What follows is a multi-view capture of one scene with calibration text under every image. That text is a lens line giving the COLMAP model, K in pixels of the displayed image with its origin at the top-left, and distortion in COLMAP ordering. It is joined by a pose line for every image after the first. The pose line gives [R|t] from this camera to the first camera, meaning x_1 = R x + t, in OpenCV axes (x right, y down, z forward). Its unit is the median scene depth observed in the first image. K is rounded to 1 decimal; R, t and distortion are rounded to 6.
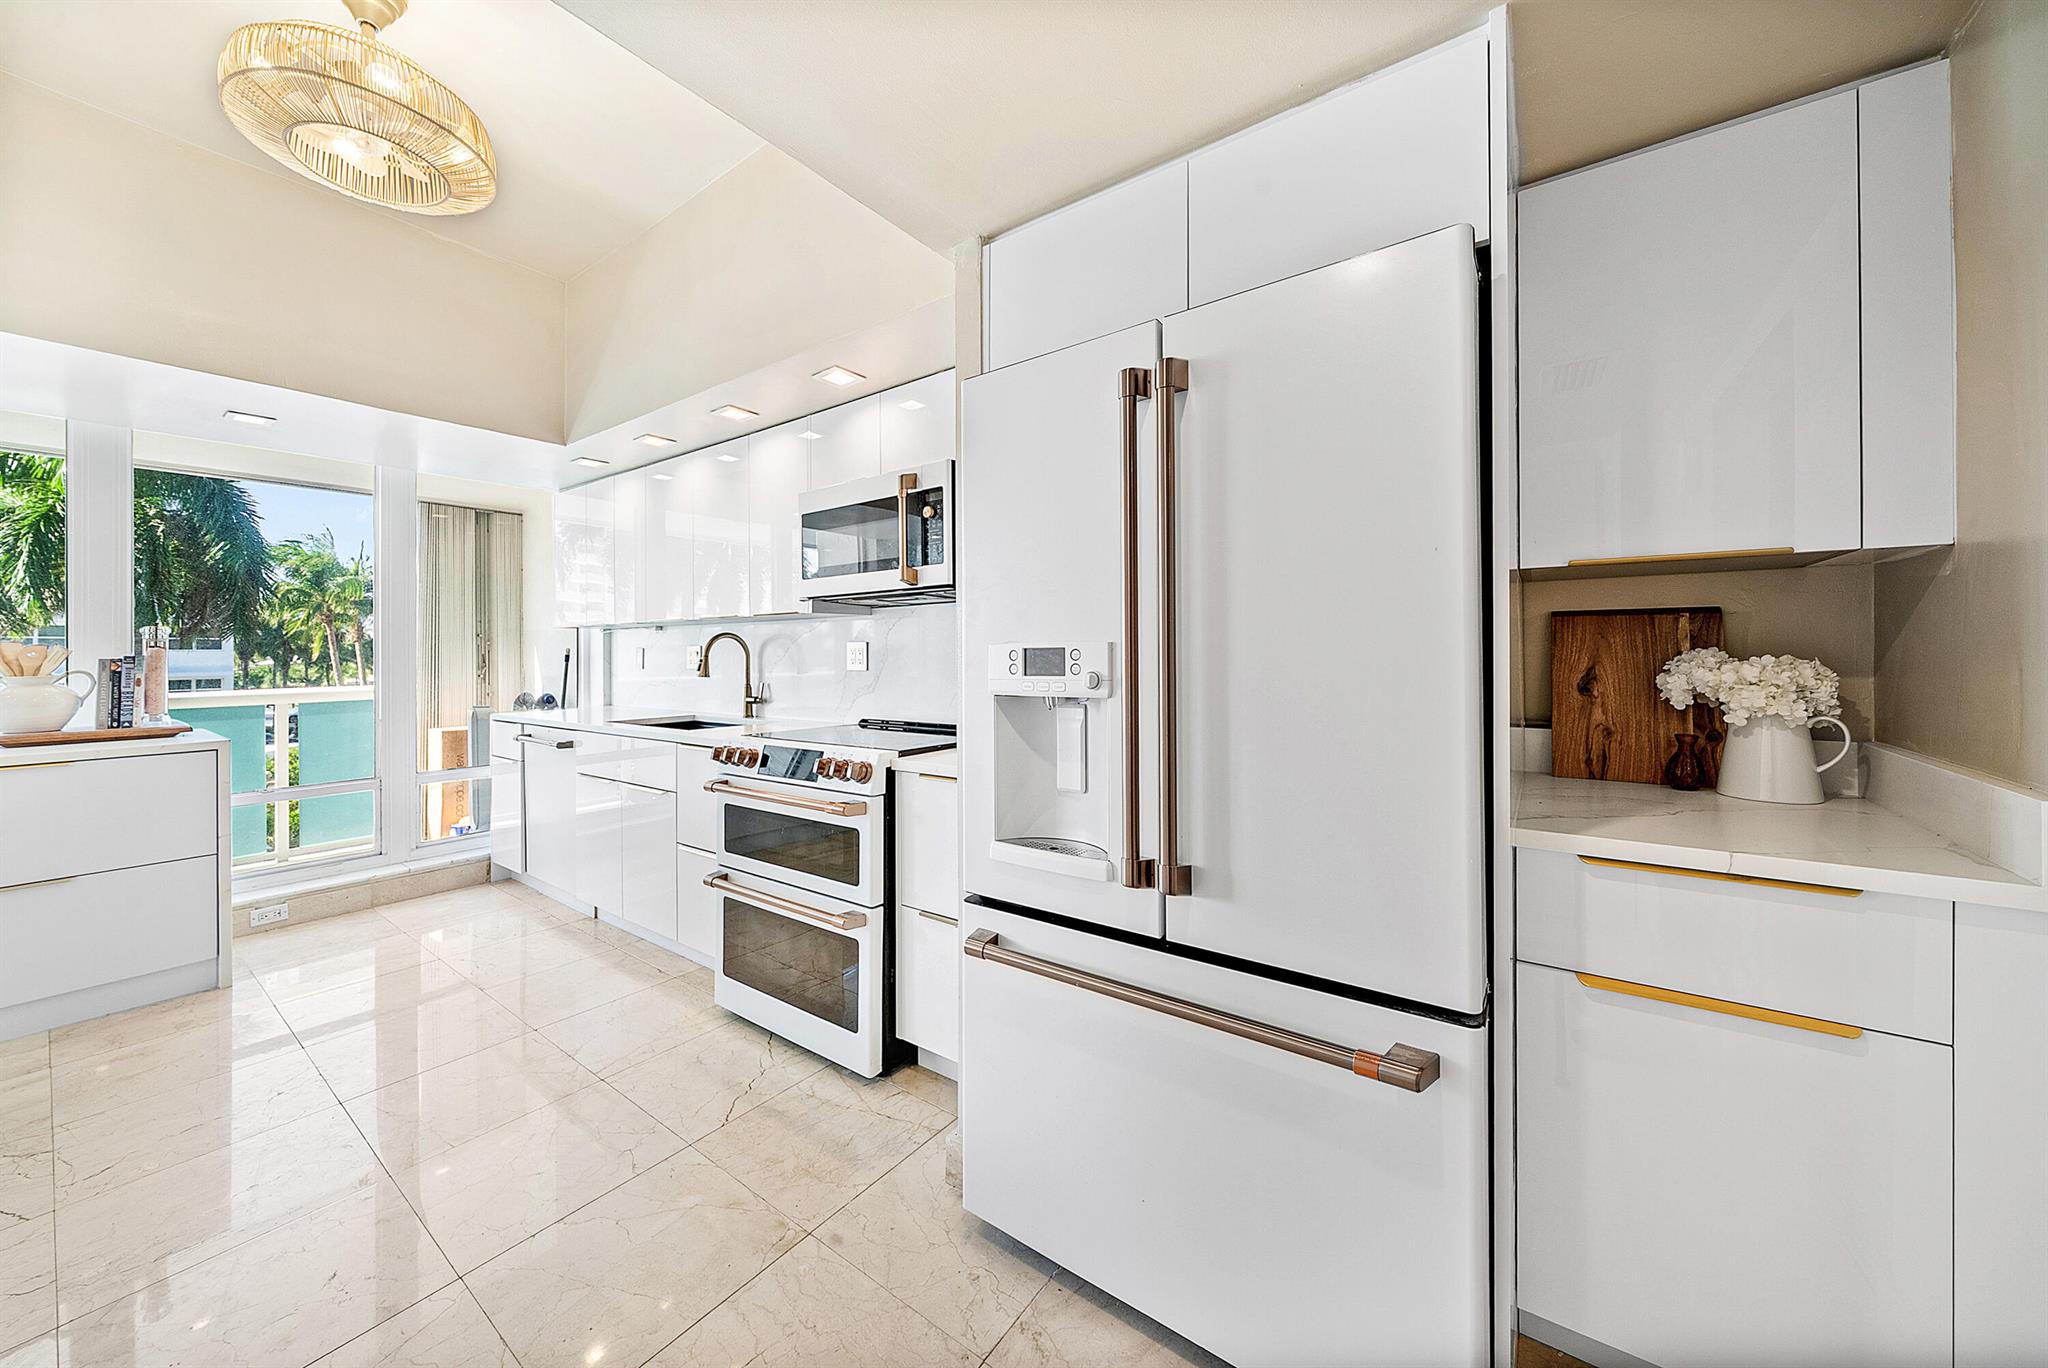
lens RADIAL K [[716.3, 0, 1027.1], [0, 716.3, 647.8], [0, 0, 1]] dist [-0.000426, -0.000071]
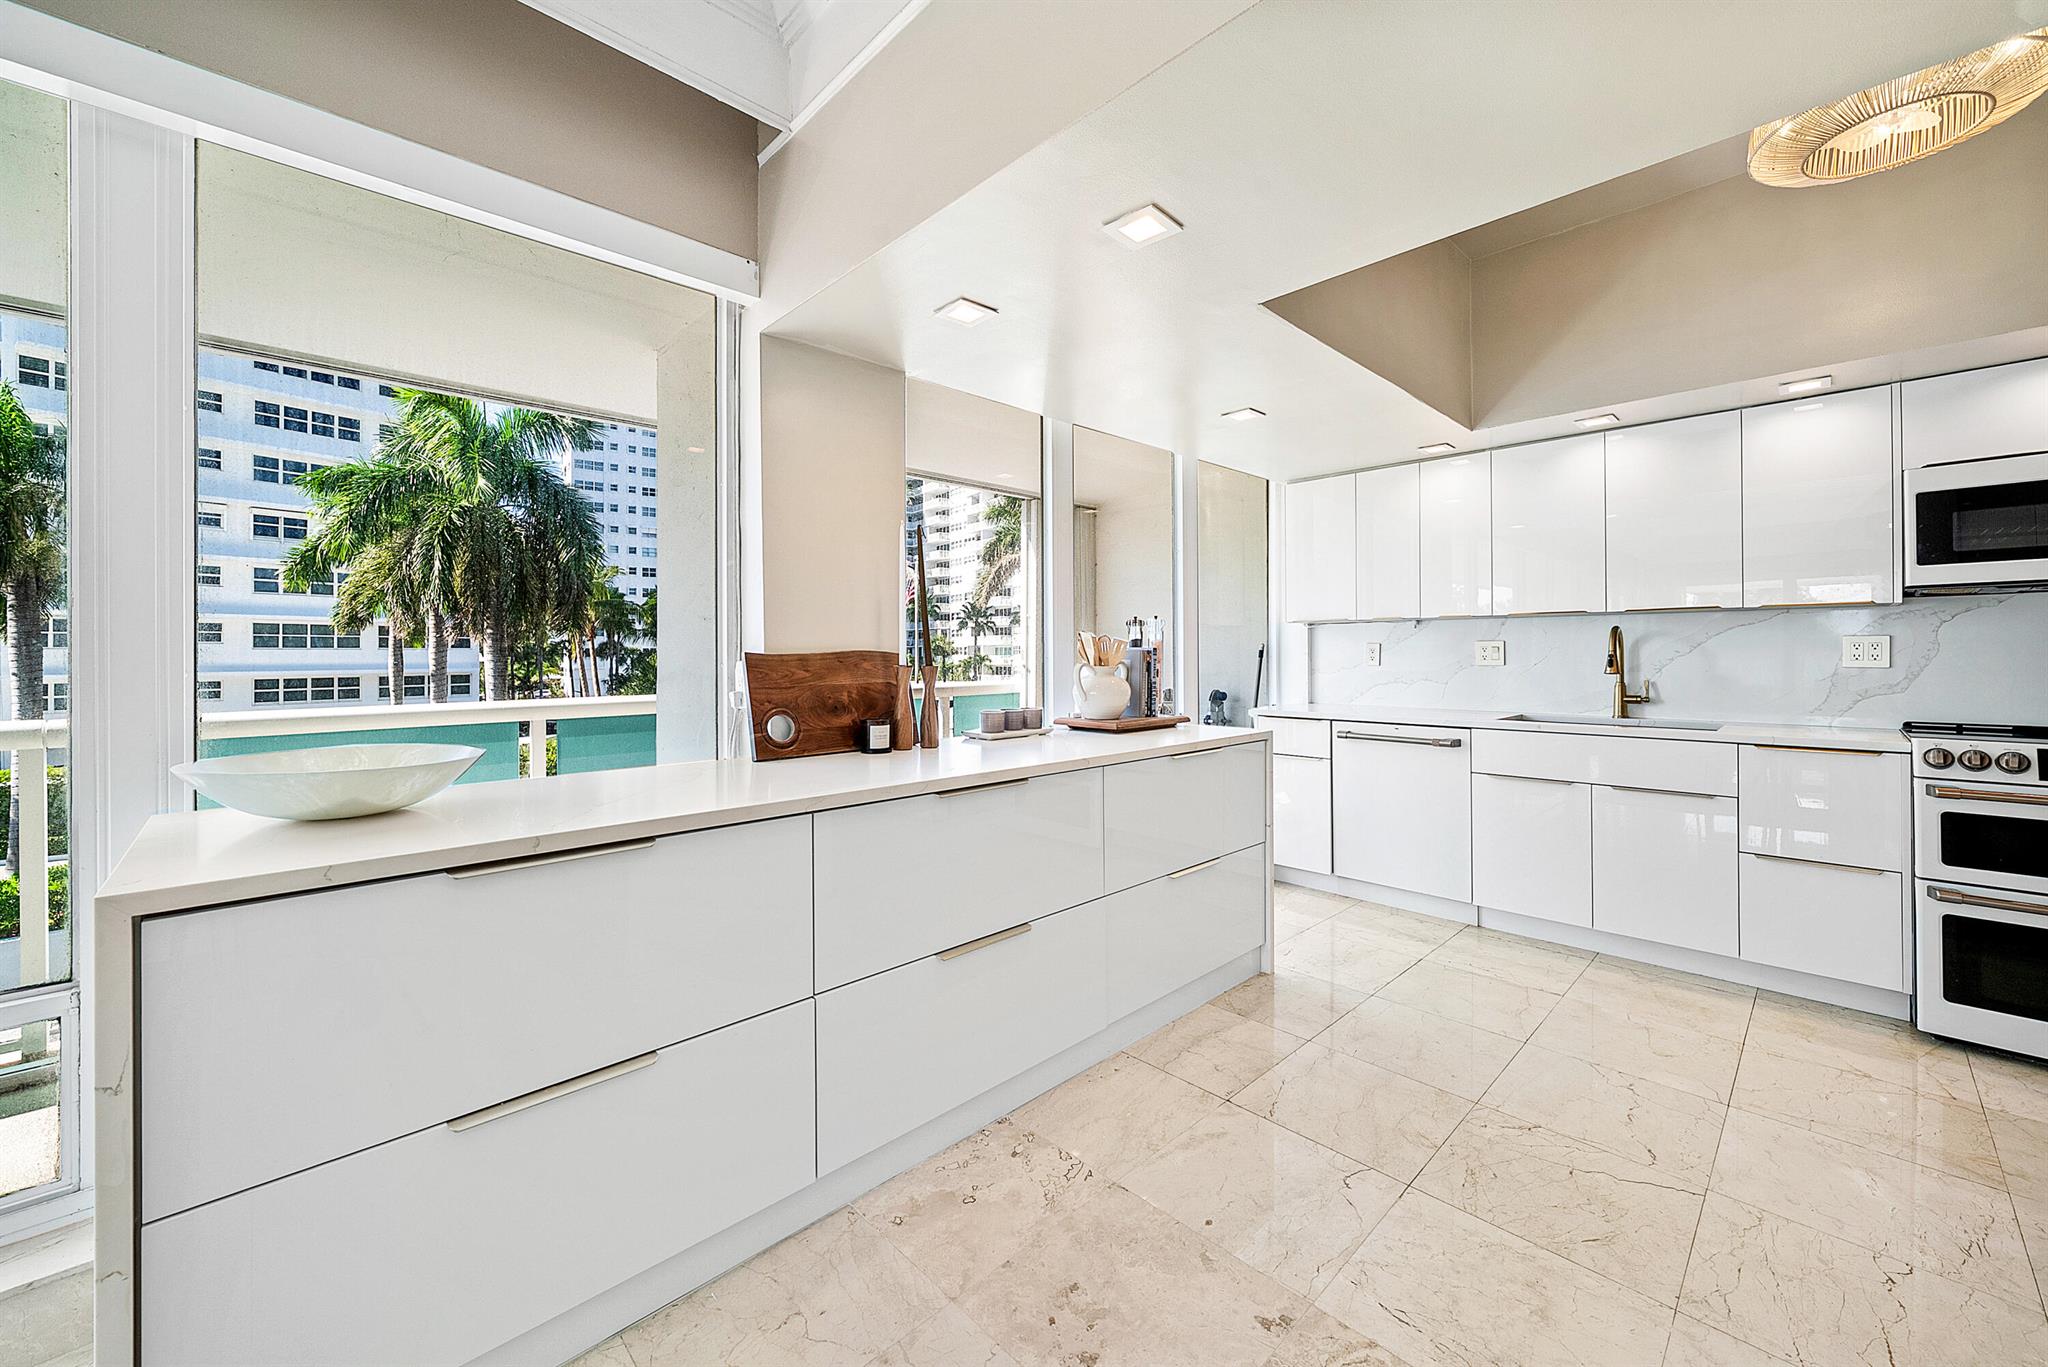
lens RADIAL K [[779.6, 0, 1021.5], [0, 779.6, 650.6], [0, 0, 1]] dist [-0.003784, -0.000396]
pose [[0.985886, 0.002488, -0.167402, -1.200255], [-0.001883, 0.999991, 0.003771, 0.009029], [0.167410, -0.003403, 0.985882, -0.144806]]
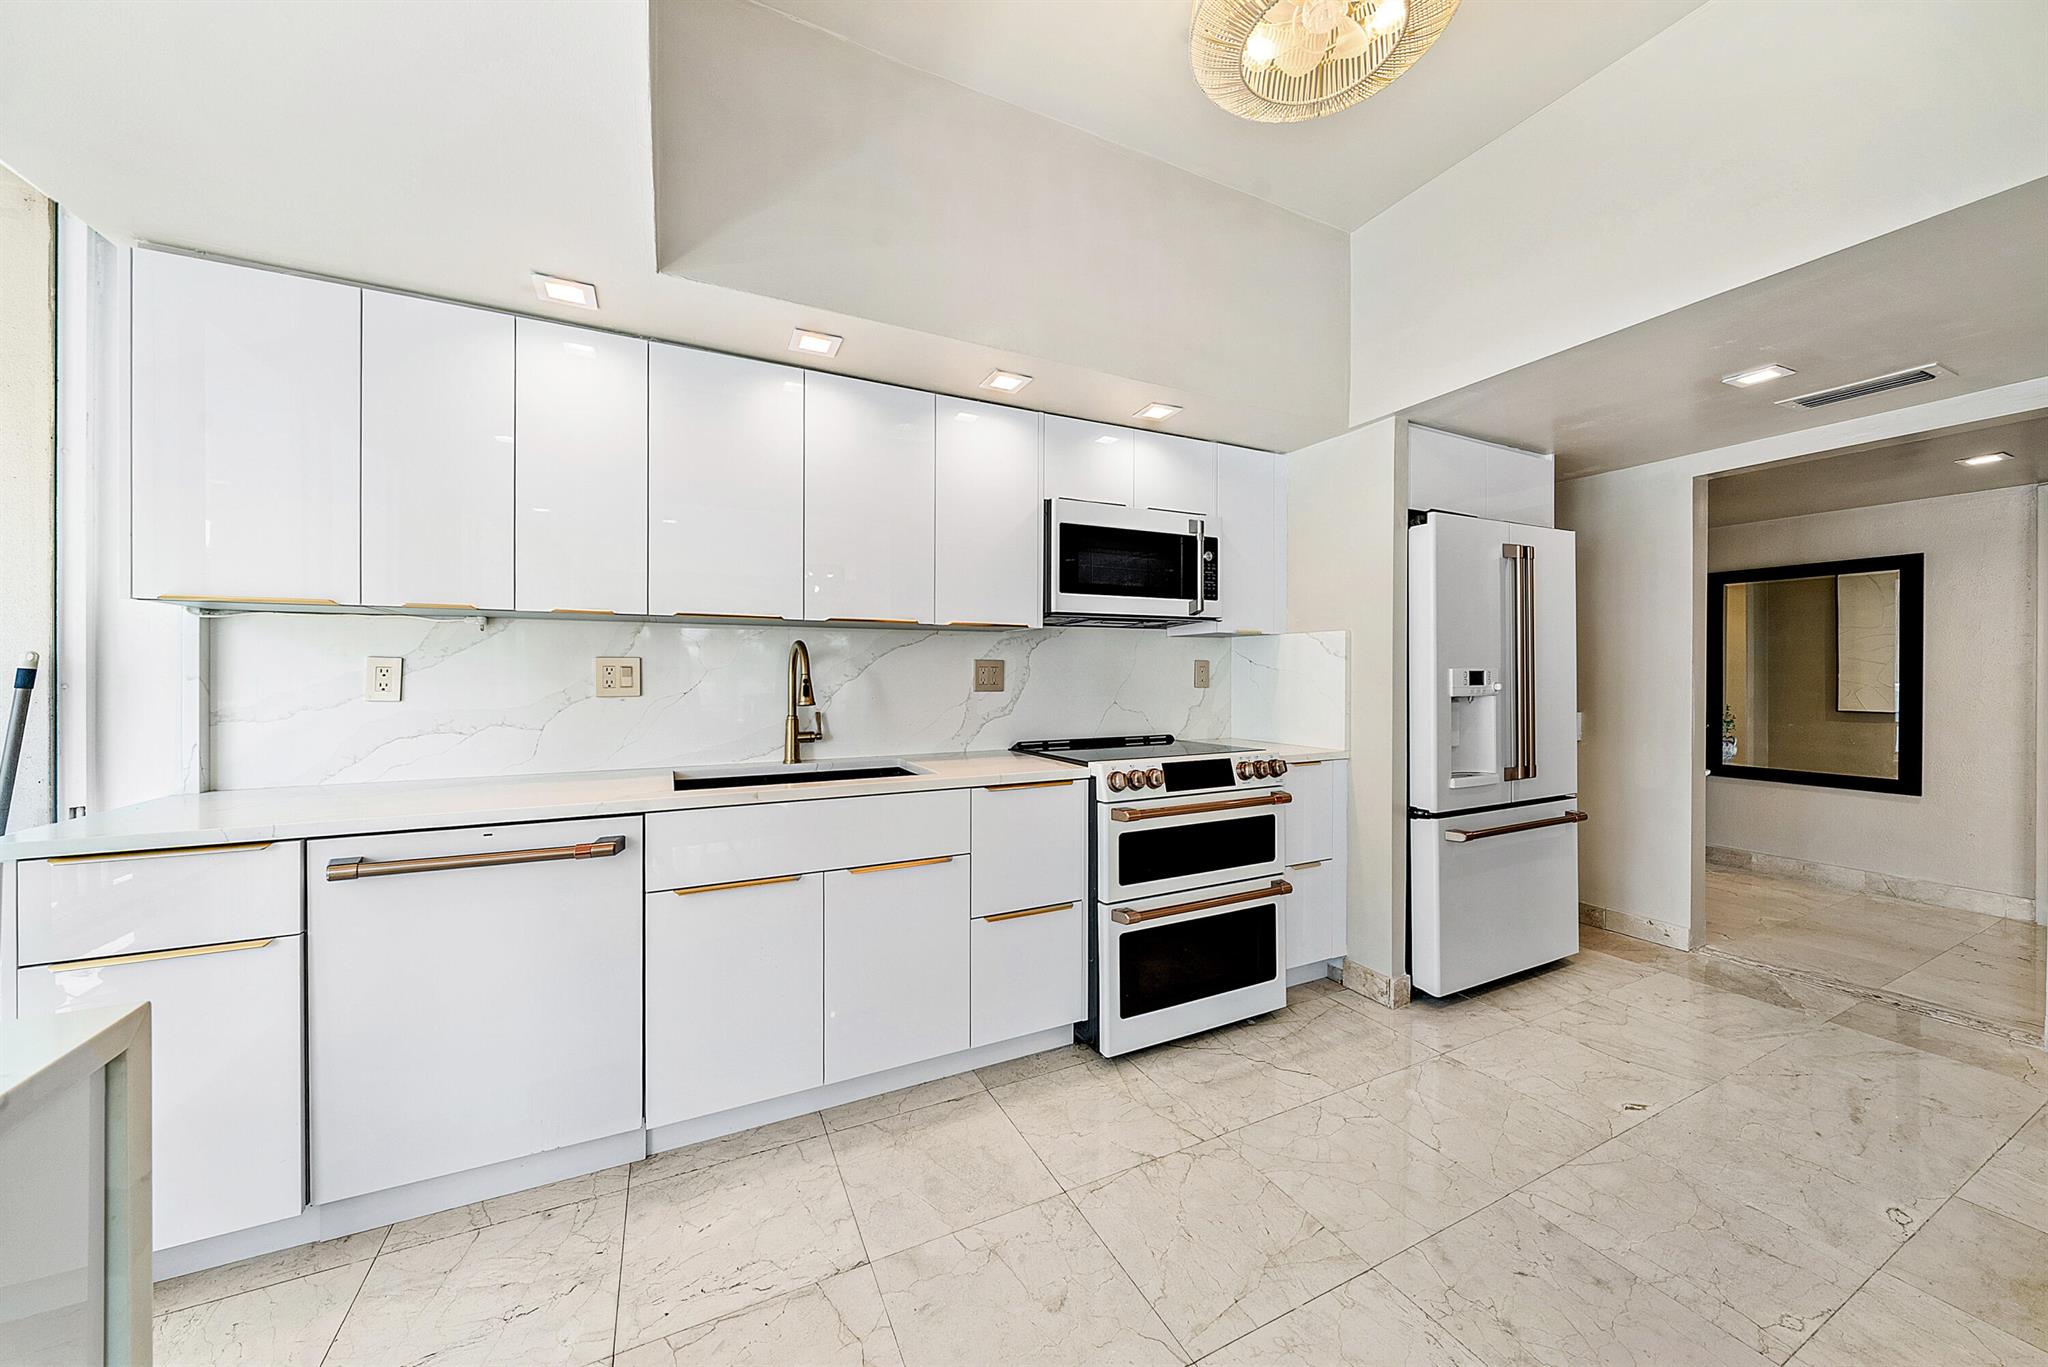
lens RADIAL K [[725.5, 0, 1012.6], [0, 725.5, 675.3], [0, 0, 1]] dist [-0.000807, -0.000139]
pose [[0.469259, 0.004943, 0.883046, -1.117838], [-0.008657, 0.999962, -0.000997, 0.012337], [-0.883018, -0.007176, 0.469284, 0.581973]]
